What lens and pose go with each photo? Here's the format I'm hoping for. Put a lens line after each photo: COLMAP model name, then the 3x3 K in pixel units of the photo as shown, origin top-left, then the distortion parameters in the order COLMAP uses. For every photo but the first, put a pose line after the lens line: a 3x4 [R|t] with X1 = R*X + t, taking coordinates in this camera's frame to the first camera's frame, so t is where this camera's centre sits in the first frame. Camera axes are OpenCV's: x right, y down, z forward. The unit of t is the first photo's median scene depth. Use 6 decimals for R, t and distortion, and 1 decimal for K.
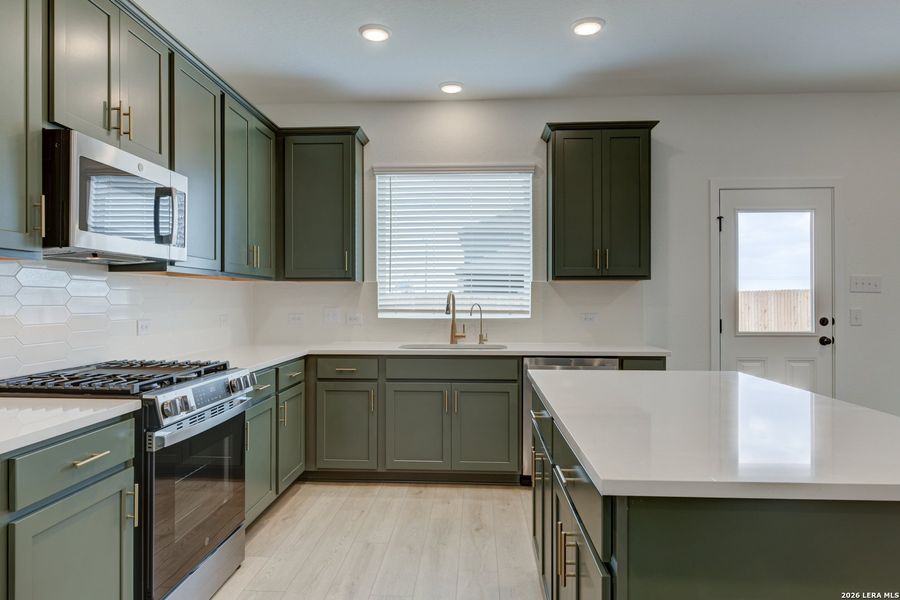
lens RADIAL K [[532.9, 0, 450.0], [0, 532.9, 300.0], [0, 0, 1]] dist [-0.001414, -0.001238]
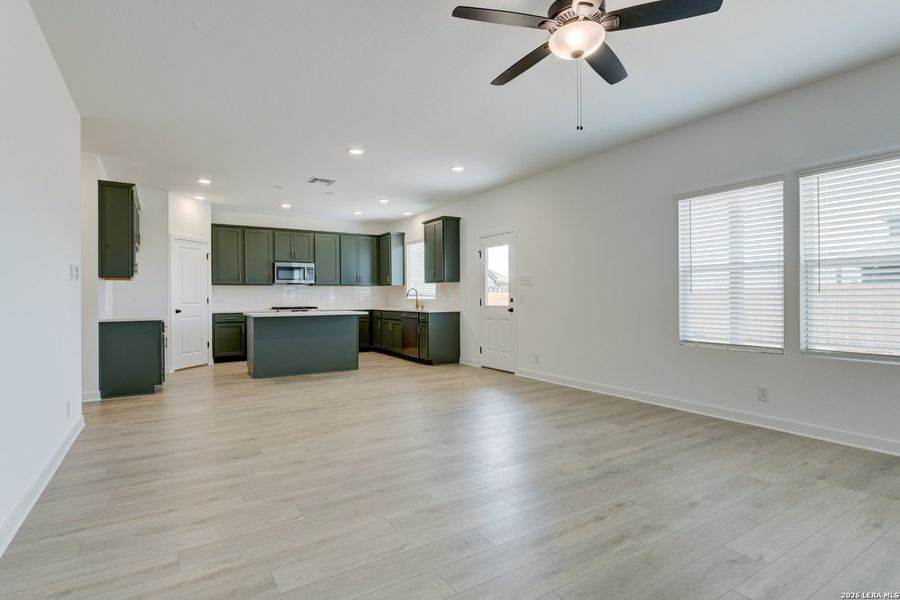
lens RADIAL K [[449.9, 0, 444.6], [0, 449.9, 299.6], [0, 0, 1]] dist [-0.002105, -0.000879]
pose [[0.582127, 0.000286, -0.813098, 1.894015], [0.009773, 0.999925, 0.007348, 0.023519], [0.813039, -0.012224, 0.582081, -0.162767]]
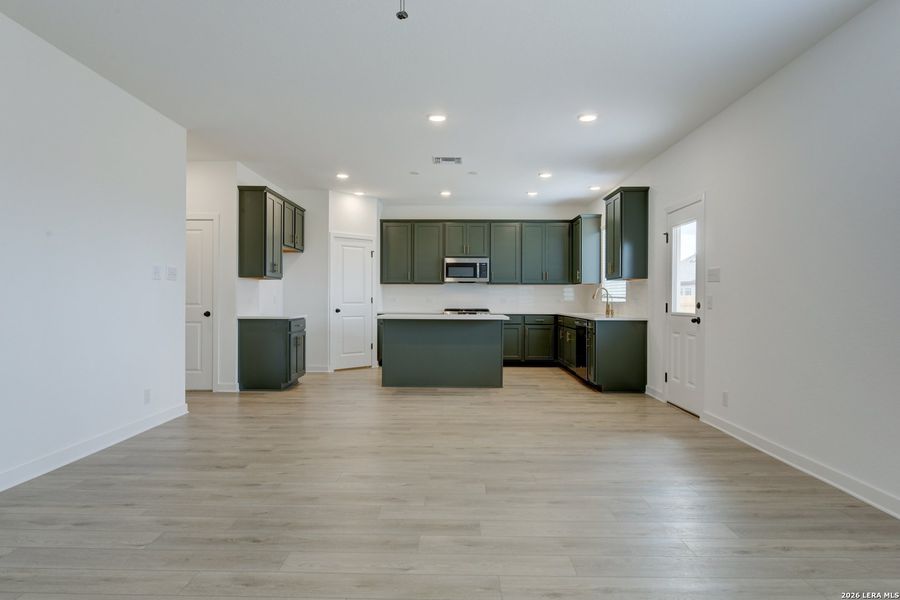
lens RADIAL K [[532.9, 0, 450.0], [0, 532.9, 300.0], [0, 0, 1]] dist [-0.001414, -0.001238]
pose [[0.057286, 0.002689, -0.998354, 1.937263], [-0.001413, 0.999996, 0.002612, 0.024860], [0.998357, 0.001261, 0.057290, 0.328080]]
